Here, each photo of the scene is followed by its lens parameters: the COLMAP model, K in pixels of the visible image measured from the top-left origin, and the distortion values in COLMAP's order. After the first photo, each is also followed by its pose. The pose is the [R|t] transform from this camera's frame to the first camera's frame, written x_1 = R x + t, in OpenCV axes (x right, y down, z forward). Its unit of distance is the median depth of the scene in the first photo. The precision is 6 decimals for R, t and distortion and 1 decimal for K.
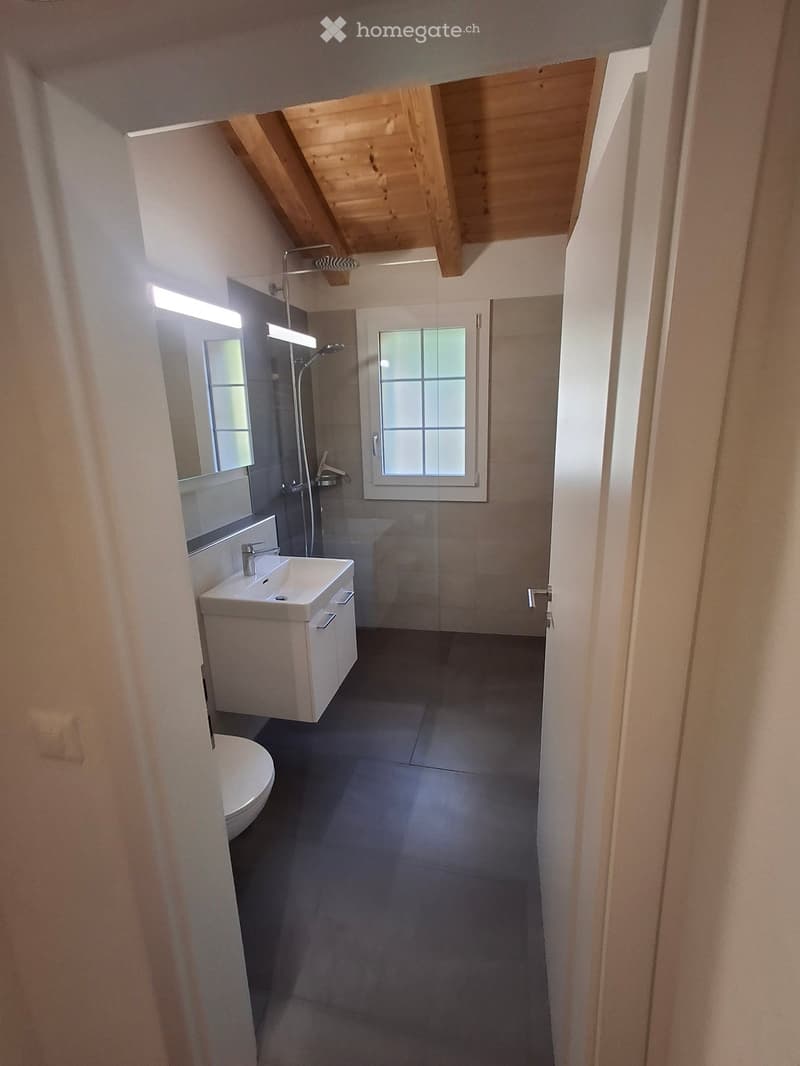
lens RADIAL K [[483.5, 0, 403.2], [0, 483.5, 528.1], [0, 0, 1]] dist [0.001272, 0.000943]
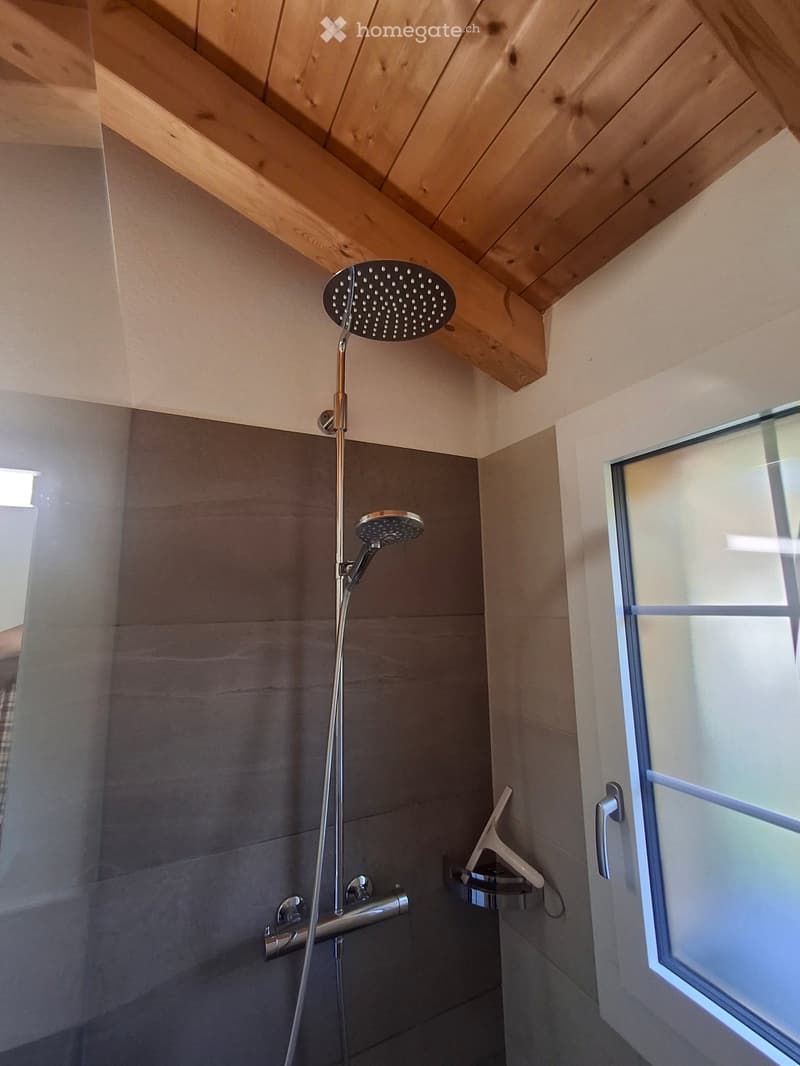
lens RADIAL K [[483.5, 0, 403.2], [0, 483.5, 528.1], [0, 0, 1]] dist [0.001272, 0.000943]
pose [[0.653693, -0.108394, -0.748957, 0.096576], [-0.174938, 0.941238, -0.288908, -0.244832], [0.736262, 0.319878, 0.596319, 0.710411]]
